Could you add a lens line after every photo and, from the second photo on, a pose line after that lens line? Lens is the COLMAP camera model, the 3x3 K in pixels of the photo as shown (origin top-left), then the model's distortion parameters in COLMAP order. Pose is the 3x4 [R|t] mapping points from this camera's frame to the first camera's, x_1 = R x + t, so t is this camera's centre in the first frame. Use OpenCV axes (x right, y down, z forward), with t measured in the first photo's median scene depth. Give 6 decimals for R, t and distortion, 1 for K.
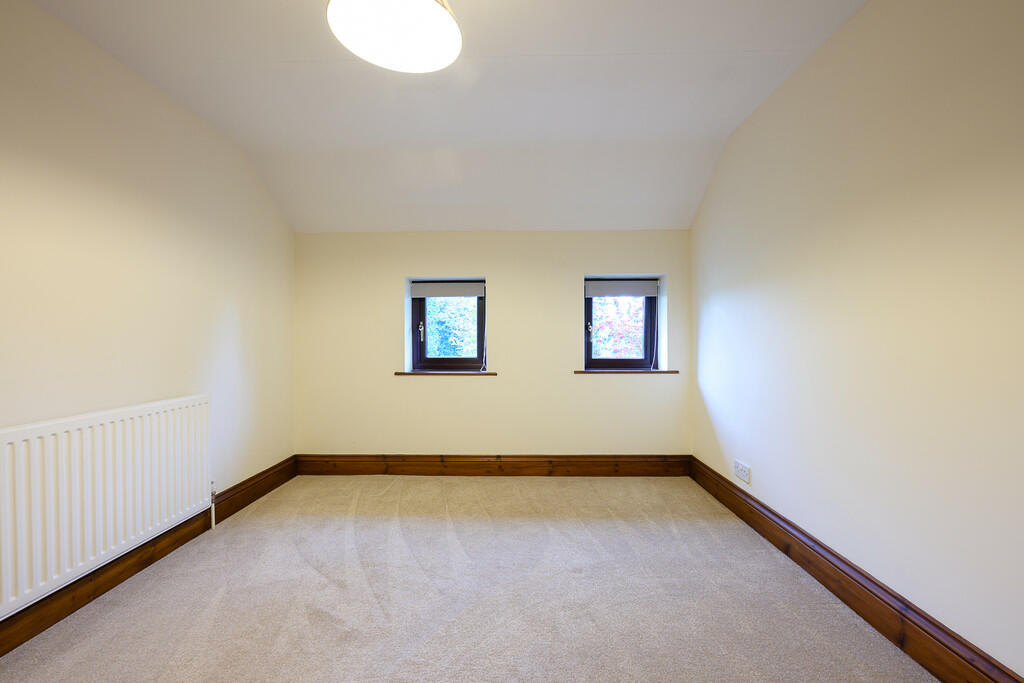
lens RADIAL K [[409.4, 0, 510.5], [0, 409.4, 339.4], [0, 0, 1]] dist [-0.006351, 0.000399]
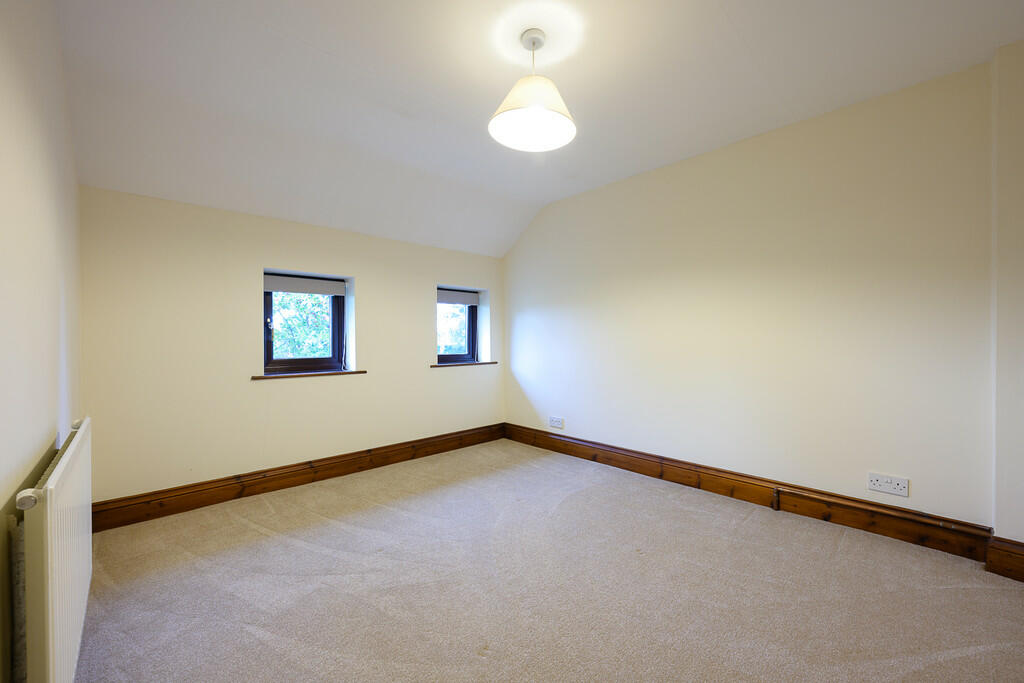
lens RADIAL K [[409.4, 0, 513.0], [0, 409.4, 339.6], [0, 0, 1]] dist [-0.006351, 0.000399]
pose [[0.707895, -0.001297, 0.706316, -0.514045], [0.002358, 0.999997, -0.000527, 0.004113], [-0.706313, 0.002039, 0.707896, 0.000900]]
